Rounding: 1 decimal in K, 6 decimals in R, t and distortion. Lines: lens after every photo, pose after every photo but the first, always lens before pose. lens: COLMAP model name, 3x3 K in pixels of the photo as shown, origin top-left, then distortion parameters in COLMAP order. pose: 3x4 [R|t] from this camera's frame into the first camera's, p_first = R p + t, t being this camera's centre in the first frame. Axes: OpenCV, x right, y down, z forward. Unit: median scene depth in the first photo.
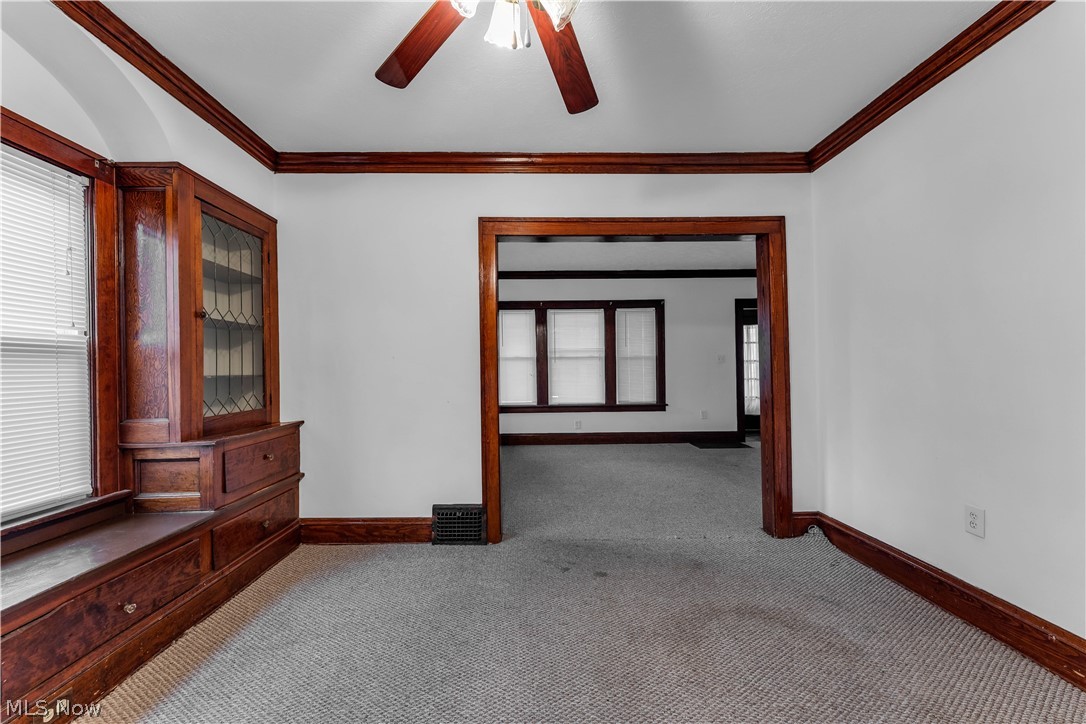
lens RADIAL K [[433.1, 0, 537.4], [0, 433.1, 366.2], [0, 0, 1]] dist [0.001886, -0.000021]
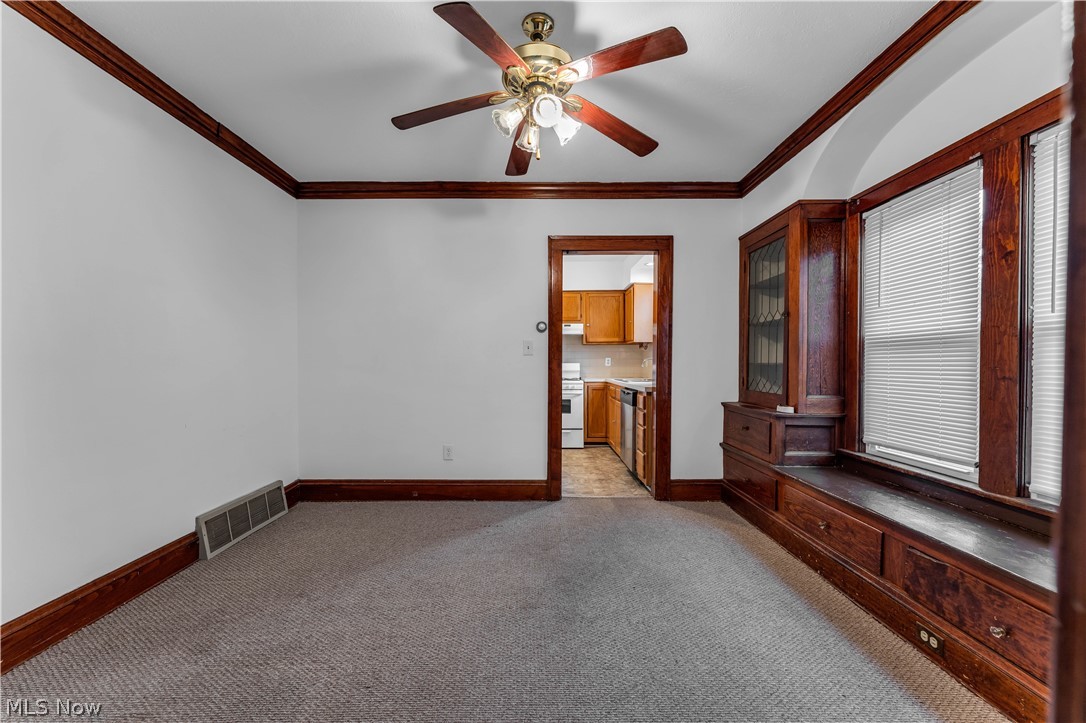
lens RADIAL K [[433.1, 0, 537.6], [0, 433.1, 369.3], [0, 0, 1]] dist [0.001886, -0.000021]
pose [[-0.999819, 0.014241, 0.012600, -0.026857], [0.014373, 0.999842, 0.010463, 0.008870], [-0.012449, 0.010642, -0.999866, 1.175232]]
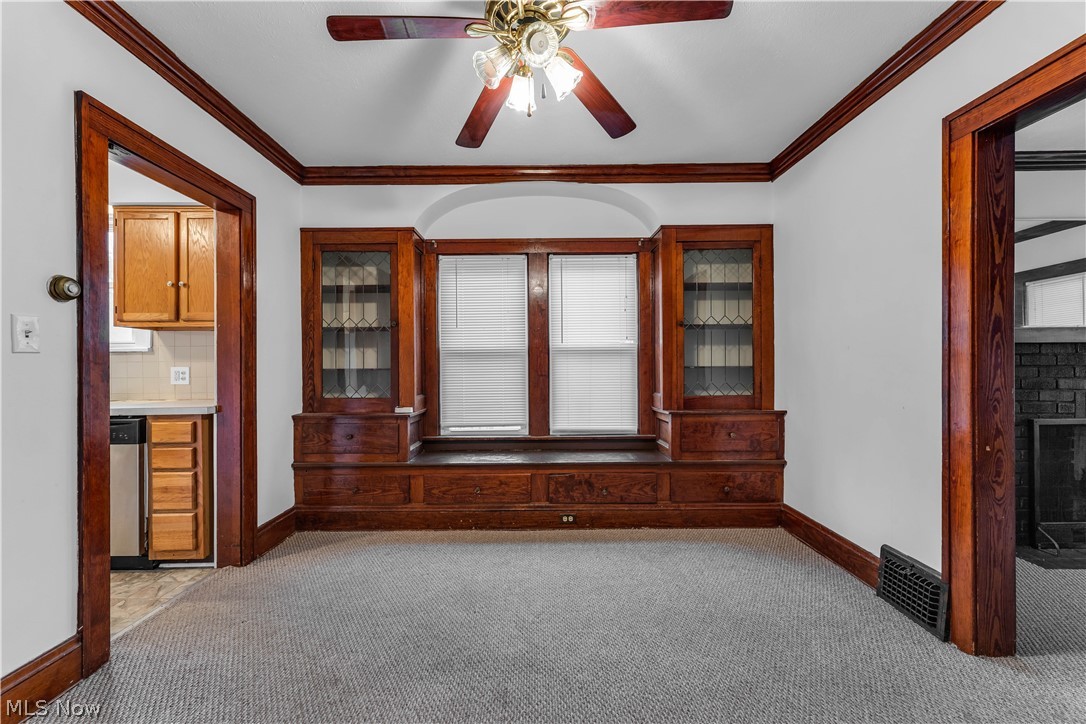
lens RADIAL K [[433.1, 0, 535.3], [0, 433.1, 365.6], [0, 0, 1]] dist [0.001886, -0.000021]
pose [[-0.011017, 0.010229, -0.999887, 0.564027], [0.012580, 0.999870, 0.010090, -0.000863], [0.999860, -0.012468, -0.011144, 0.462521]]
